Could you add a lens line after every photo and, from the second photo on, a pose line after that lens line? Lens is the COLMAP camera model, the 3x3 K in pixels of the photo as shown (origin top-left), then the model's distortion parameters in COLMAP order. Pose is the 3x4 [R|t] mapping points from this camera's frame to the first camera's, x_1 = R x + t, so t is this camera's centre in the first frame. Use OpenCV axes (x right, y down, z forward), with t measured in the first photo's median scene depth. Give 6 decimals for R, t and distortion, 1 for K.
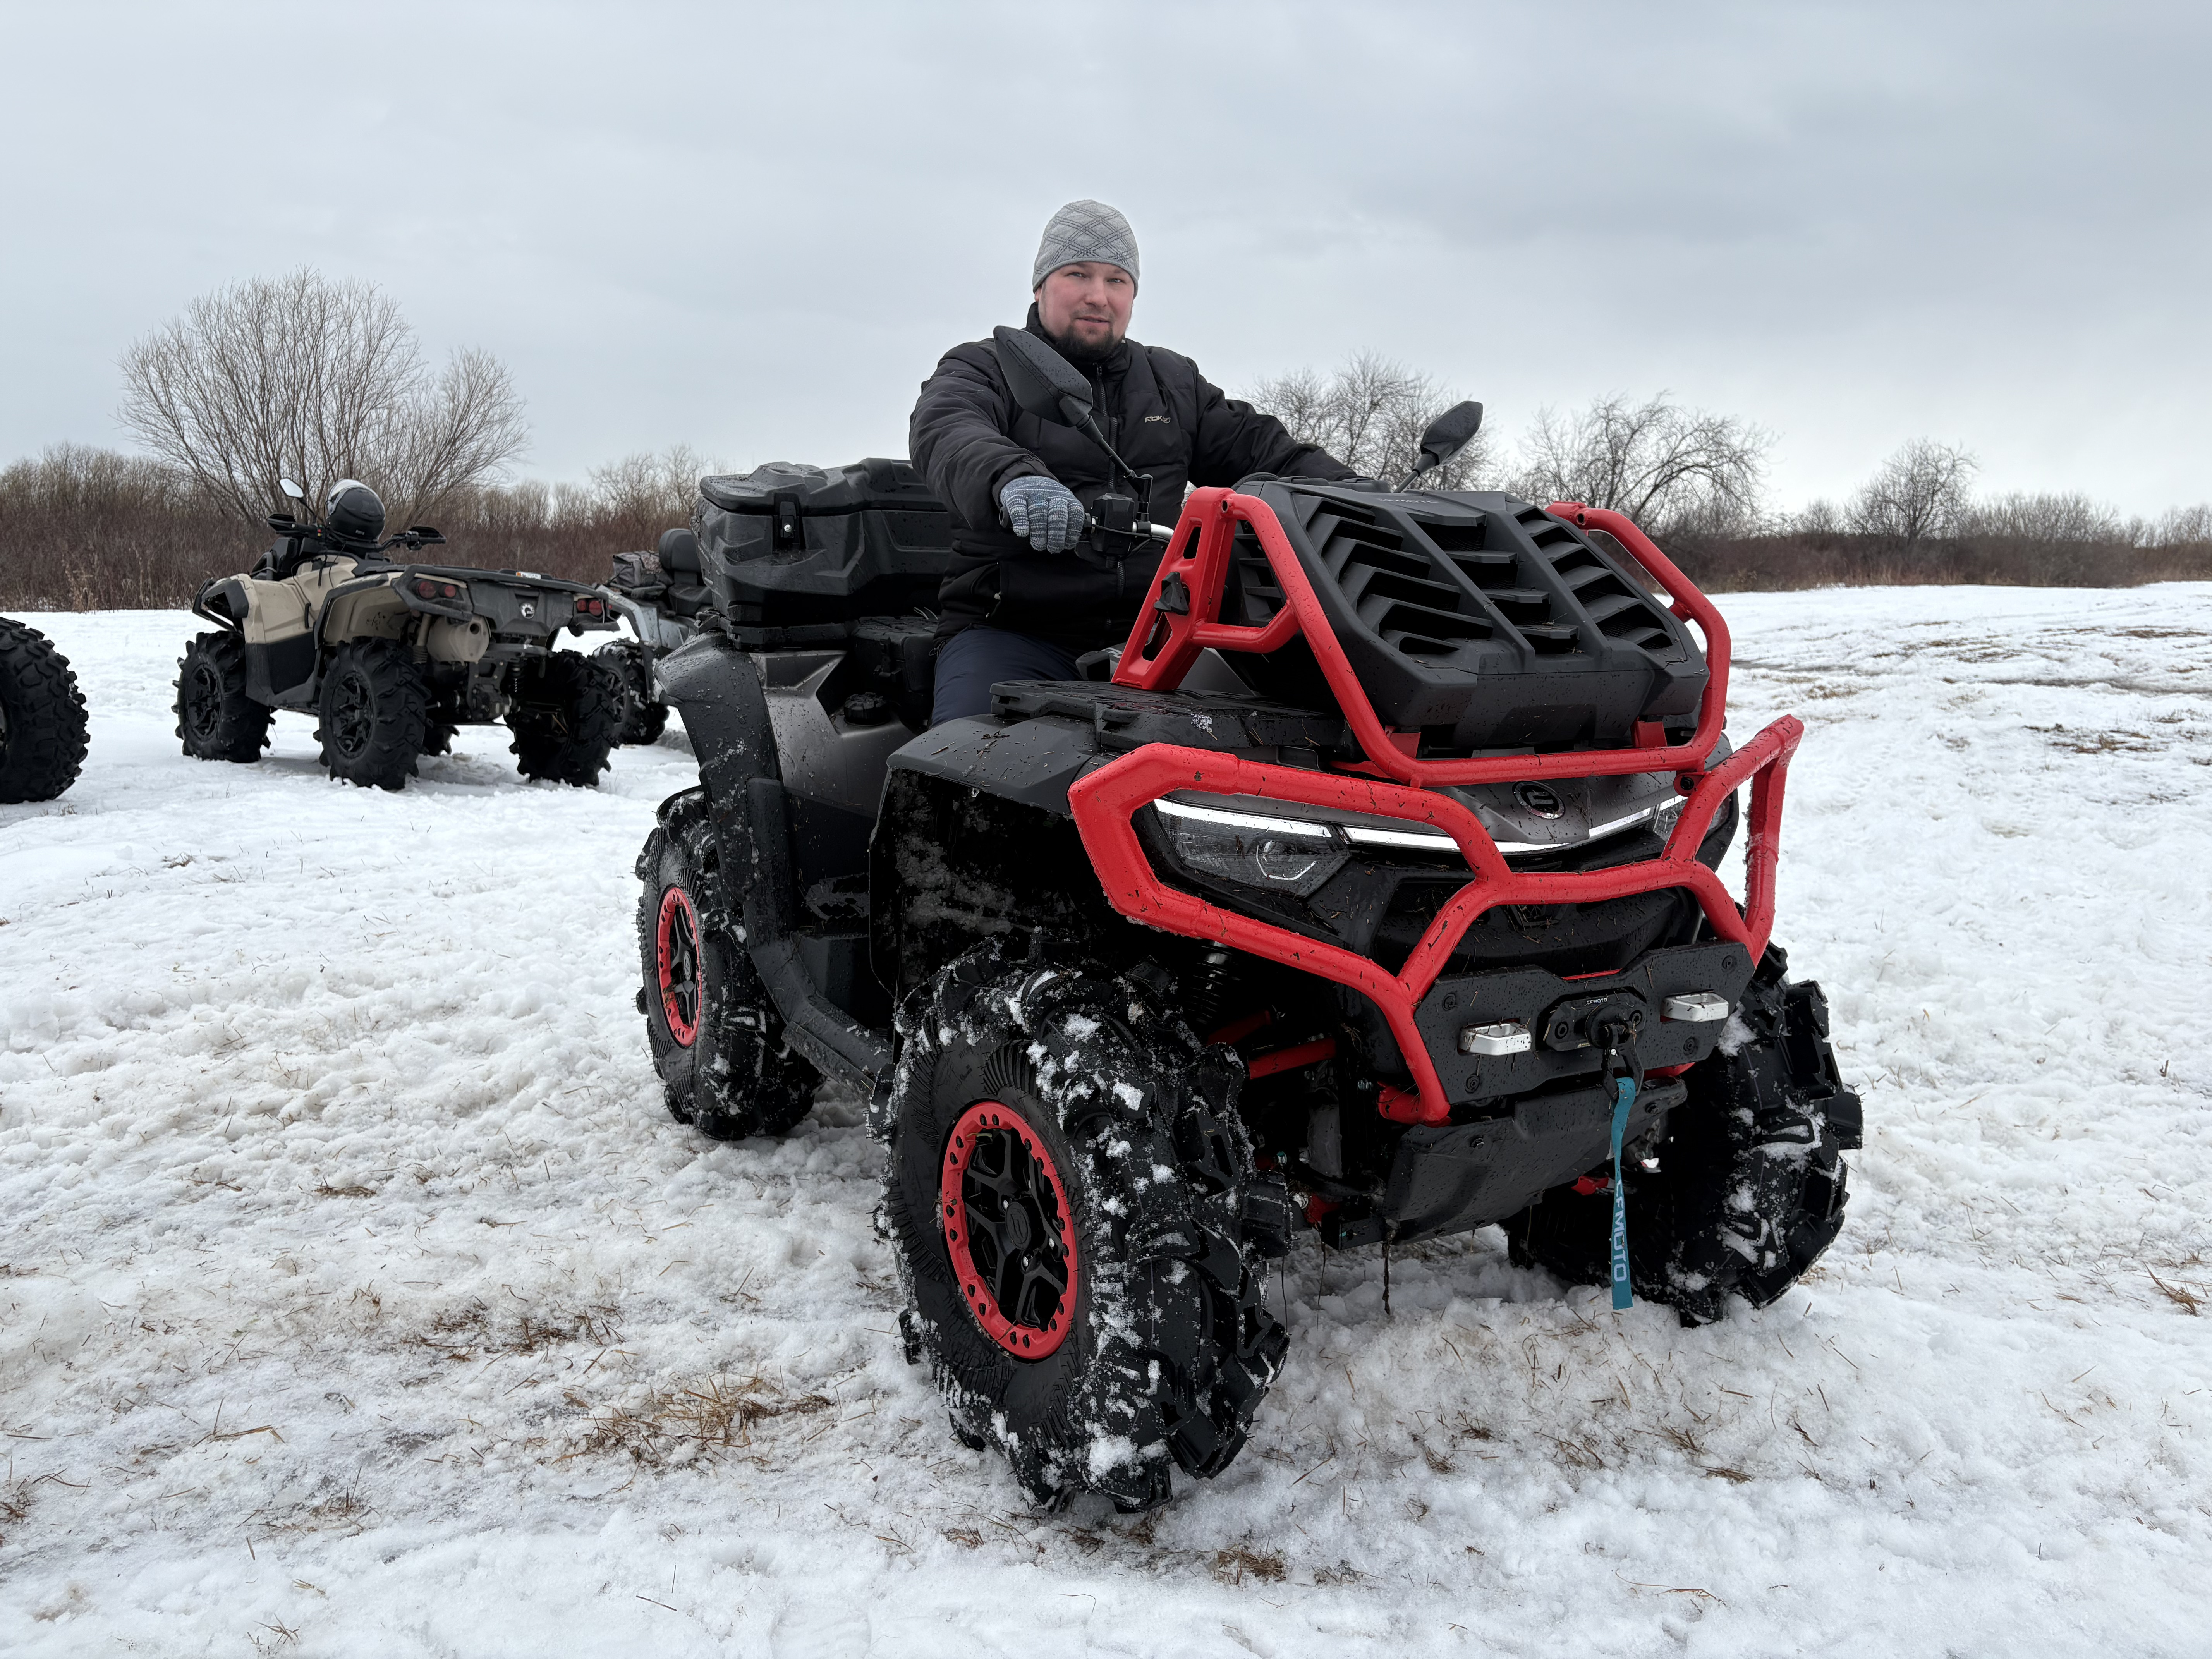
lens RADIAL K [[1664.2, 0, 1106.0], [0, 1664.2, 829.5], [0, 0, 1]] dist [0.082261, -0.087509]
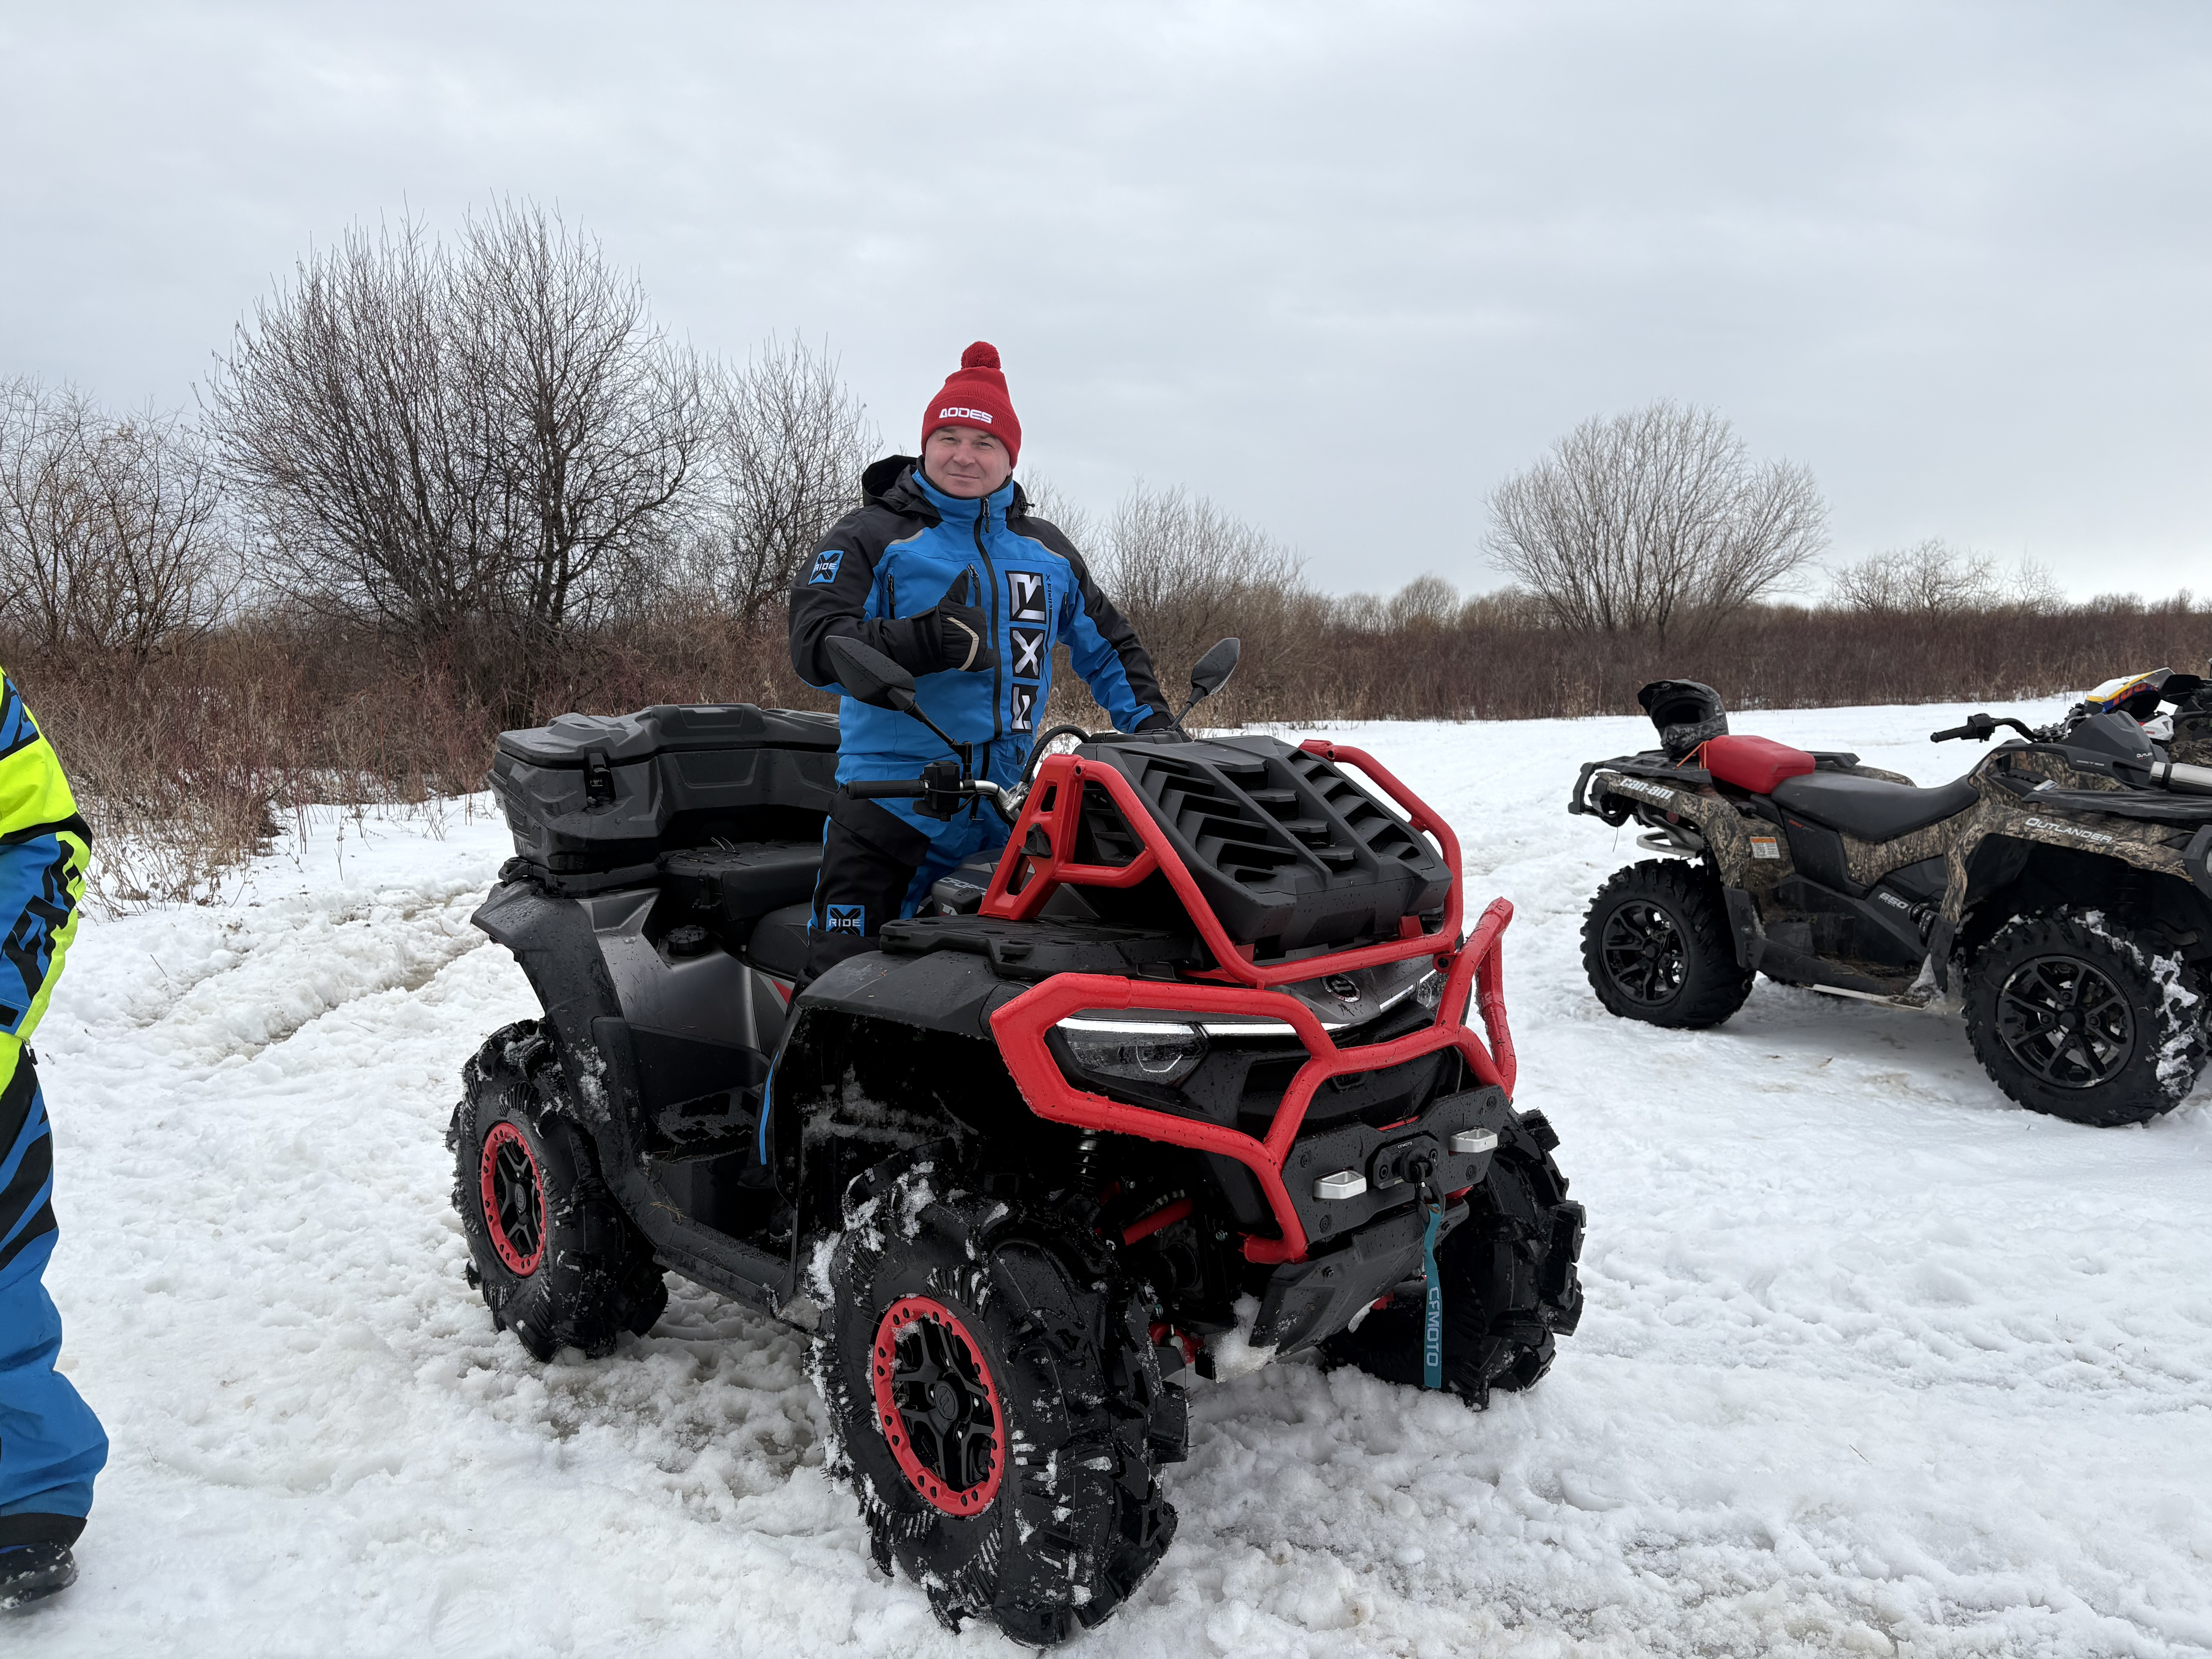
lens RADIAL K [[1664.2, 0, 1106.0], [0, 1664.2, 829.5], [0, 0, 1]] dist [0.082261, -0.087509]
pose [[0.971504, -0.067216, 0.227293, -0.187868], [0.087935, 0.992722, -0.082281, -0.047359], [-0.220108, 0.099923, 0.970344, -0.185578]]
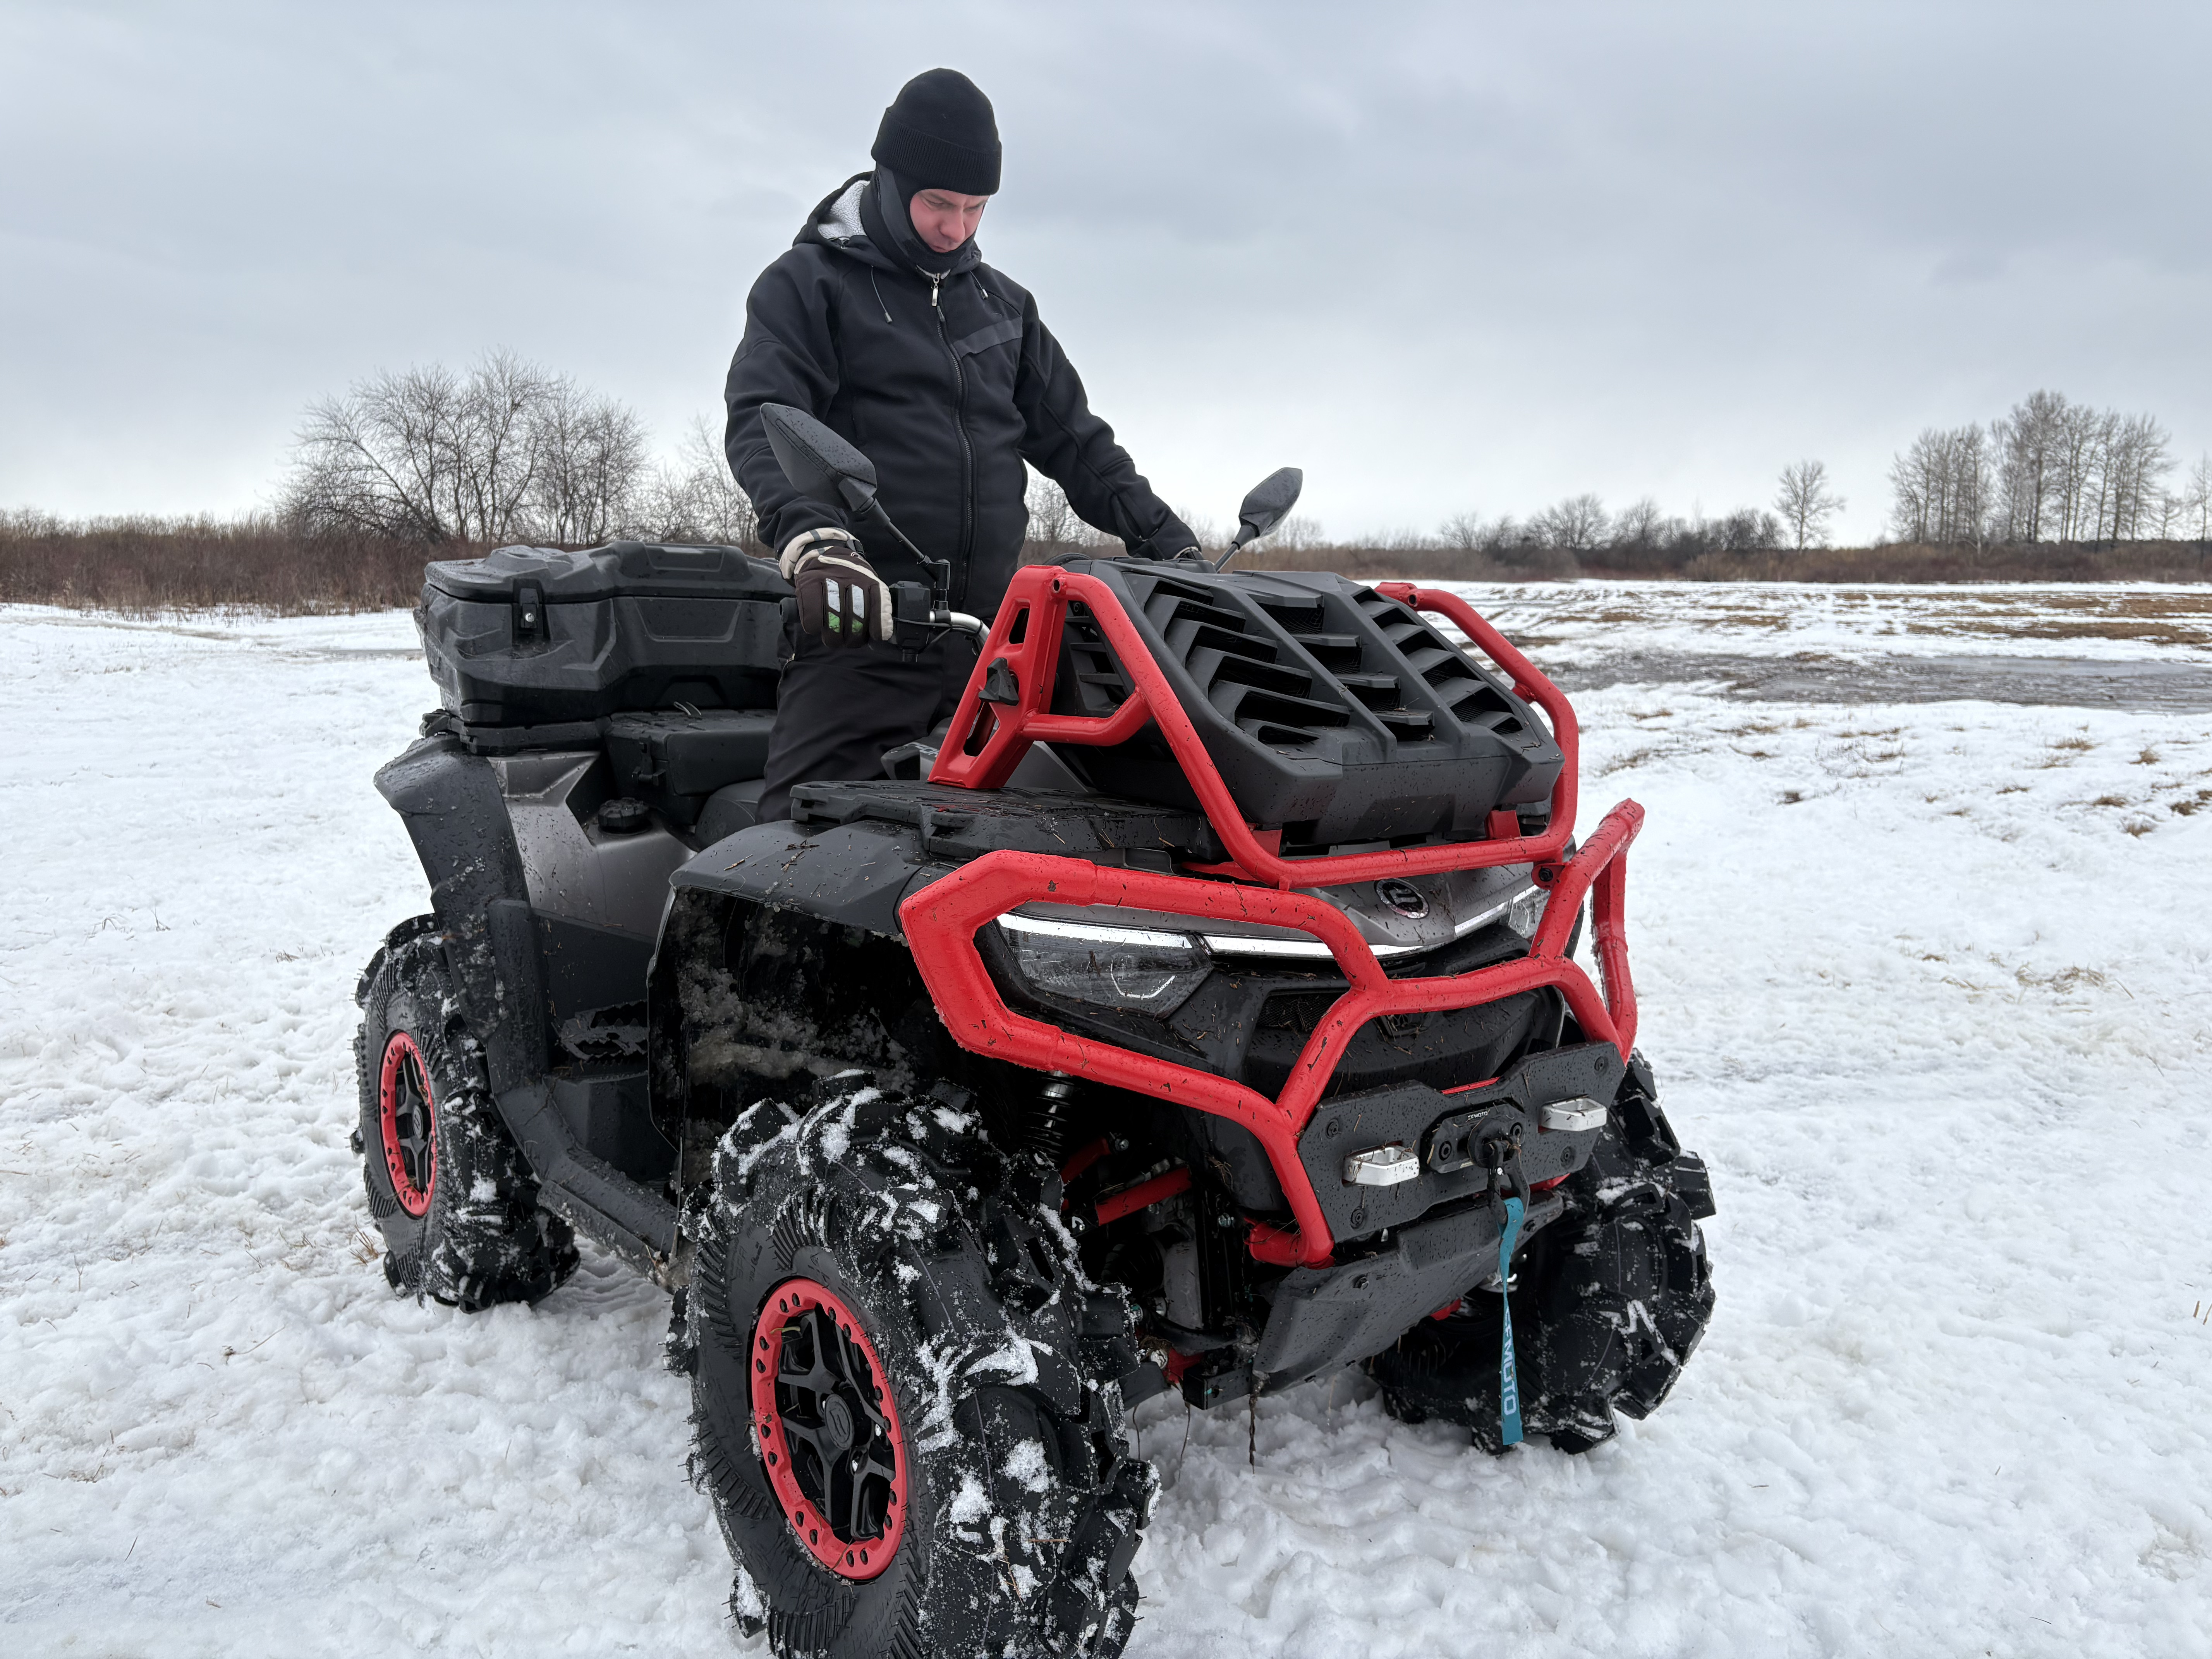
lens RADIAL K [[1664.2, 0, 1106.0], [0, 1664.2, 829.5], [0, 0, 1]] dist [0.082261, -0.087509]
pose [[0.986982, -0.028120, 0.158352, -0.048262], [0.036820, 0.997954, -0.052273, -0.013411], [-0.156558, 0.057423, 0.985998, 0.112163]]
